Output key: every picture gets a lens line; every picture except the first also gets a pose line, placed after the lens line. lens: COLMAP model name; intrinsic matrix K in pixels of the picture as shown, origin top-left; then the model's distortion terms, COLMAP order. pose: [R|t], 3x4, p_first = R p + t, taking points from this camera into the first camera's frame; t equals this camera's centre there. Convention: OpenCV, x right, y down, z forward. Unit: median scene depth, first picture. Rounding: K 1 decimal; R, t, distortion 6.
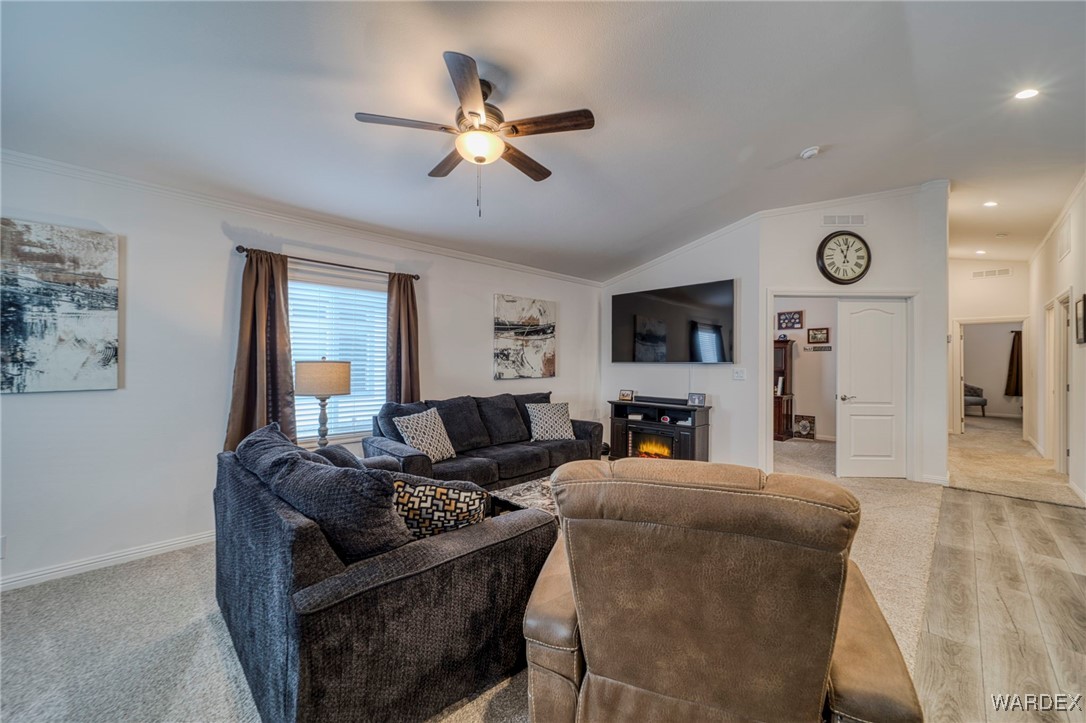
lens RADIAL K [[415.2, 0, 542.5], [0, 415.2, 359.4], [0, 0, 1]] dist [-0.013390, 0.006852]
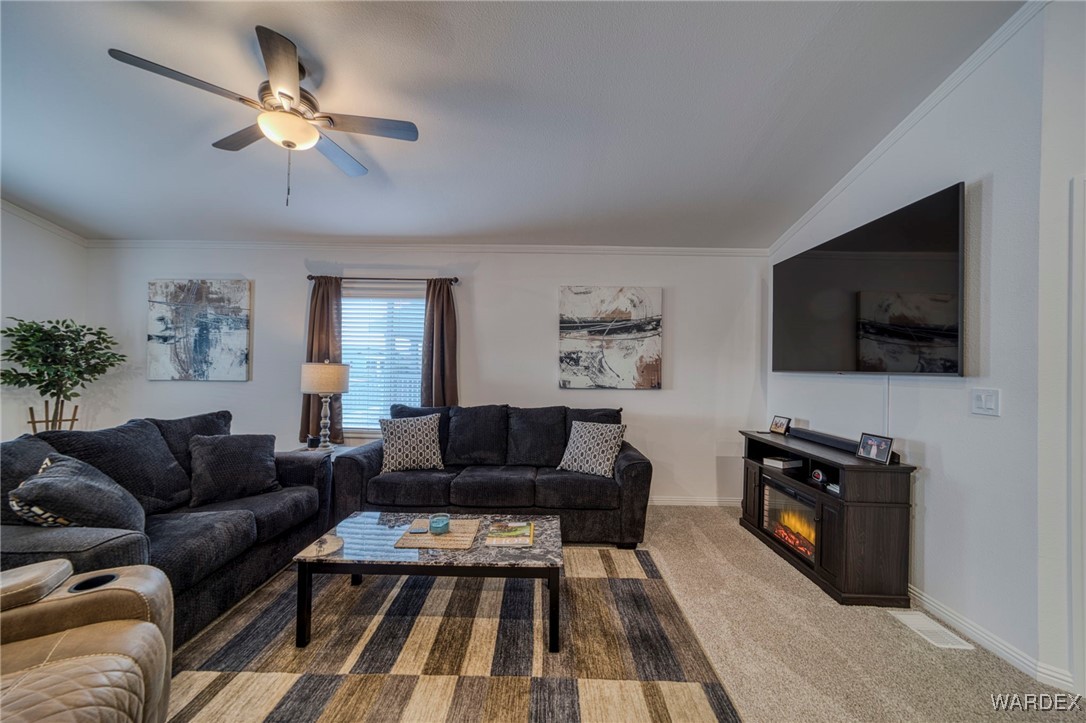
lens RADIAL K [[415.2, 0, 542.5], [0, 415.2, 359.4], [0, 0, 1]] dist [-0.013390, 0.006852]
pose [[0.706362, -0.005394, -0.707830, 0.455864], [-0.009578, 0.999807, -0.017177, 0.004694], [0.707786, 0.018912, 0.706174, 0.383549]]
